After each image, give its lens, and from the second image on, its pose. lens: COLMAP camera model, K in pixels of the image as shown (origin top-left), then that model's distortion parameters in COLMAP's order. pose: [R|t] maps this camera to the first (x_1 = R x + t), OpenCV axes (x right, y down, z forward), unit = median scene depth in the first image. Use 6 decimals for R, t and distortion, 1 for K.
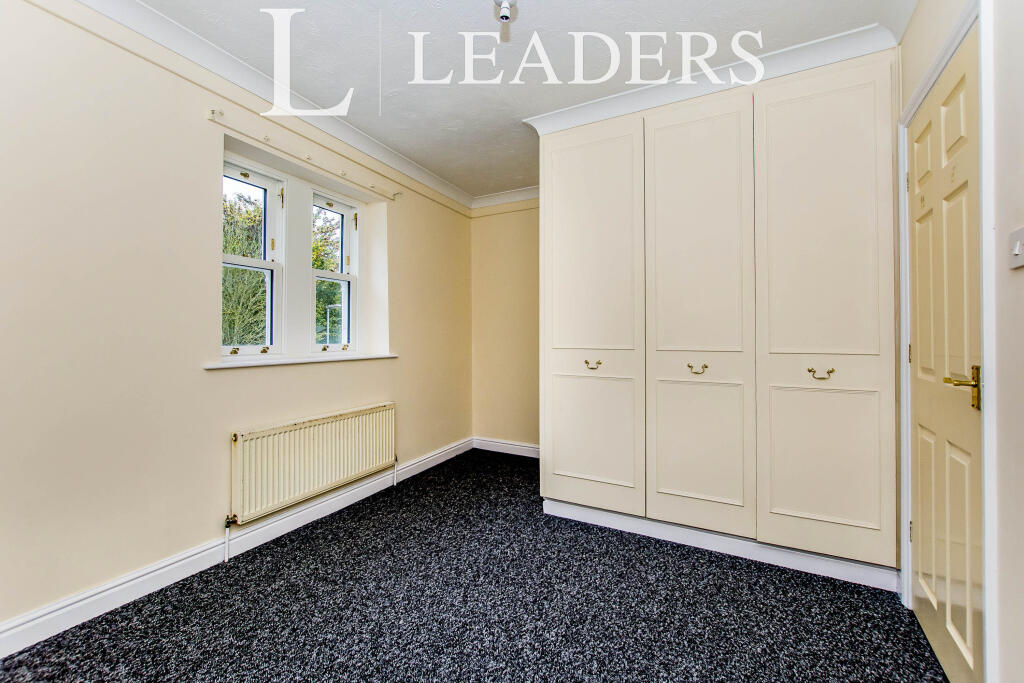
lens RADIAL K [[446.1, 0, 511.0], [0, 446.1, 337.1], [0, 0, 1]] dist [0.000747, 0.000020]
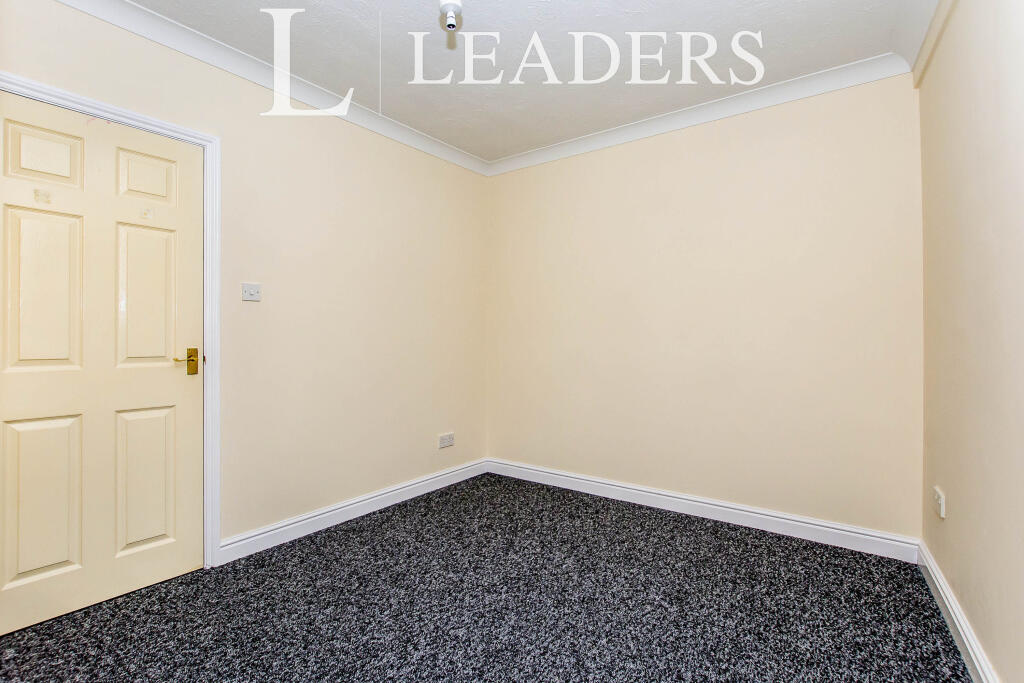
lens RADIAL K [[446.1, 0, 514.2], [0, 446.1, 337.8], [0, 0, 1]] dist [0.000747, 0.000020]
pose [[-0.992862, -0.005610, 0.119133, -0.273527], [-0.005772, 0.999983, -0.001018, 0.014828], [-0.119126, -0.001699, -0.992878, 1.904666]]
